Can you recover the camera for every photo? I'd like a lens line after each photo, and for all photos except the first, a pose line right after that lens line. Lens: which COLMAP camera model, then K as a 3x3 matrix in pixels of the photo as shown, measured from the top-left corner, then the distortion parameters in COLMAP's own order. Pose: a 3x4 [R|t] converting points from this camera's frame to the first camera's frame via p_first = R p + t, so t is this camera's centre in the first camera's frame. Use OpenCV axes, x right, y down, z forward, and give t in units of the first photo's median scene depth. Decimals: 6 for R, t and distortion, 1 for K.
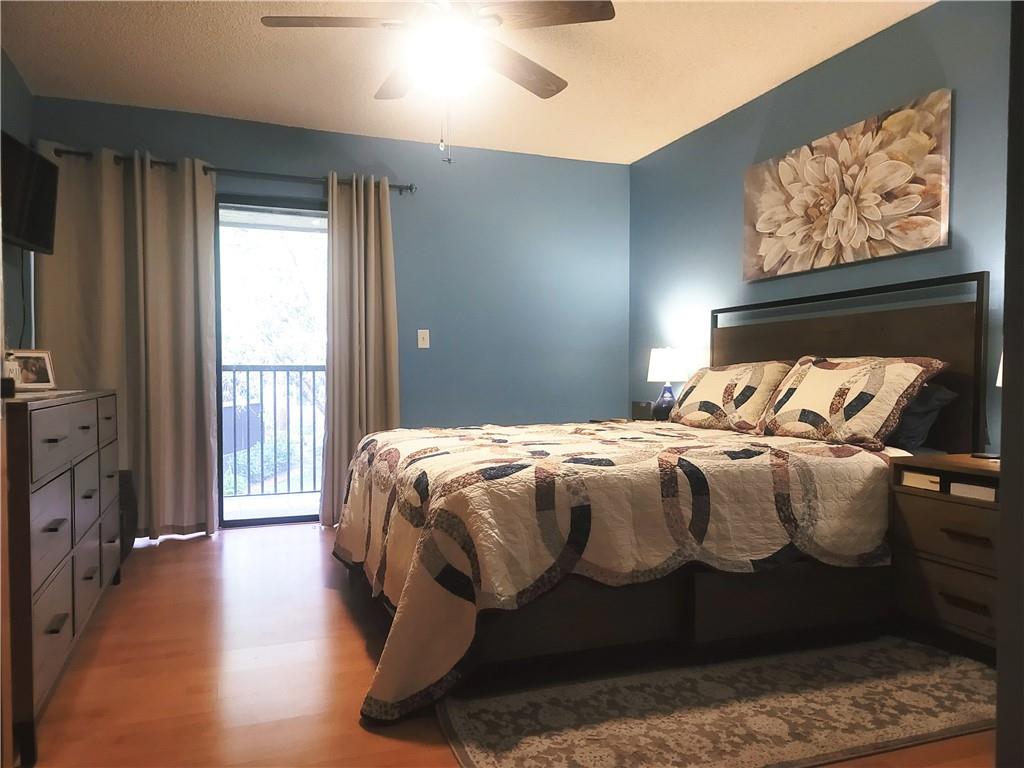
lens RADIAL K [[739.0, 0, 513.1], [0, 739.0, 389.7], [0, 0, 1]] dist [0.067093, -0.049584]
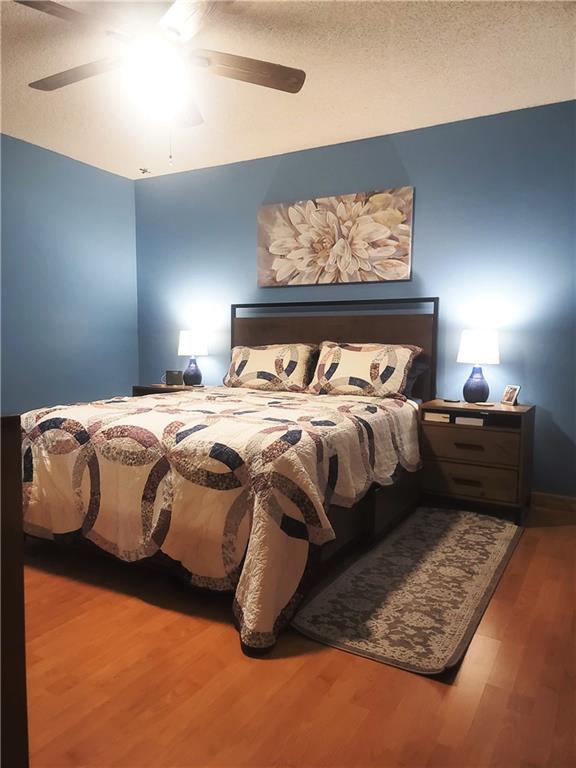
lens RADIAL K [[554.2, 0, 285.7], [0, 554.2, 380.9], [0, 0, 1]] dist [0.067093, -0.049584]
pose [[0.774424, -0.038163, 0.631515, -0.490324], [0.003853, 0.998445, 0.055612, -0.033382], [-0.632656, -0.040635, 0.773366, 0.193469]]
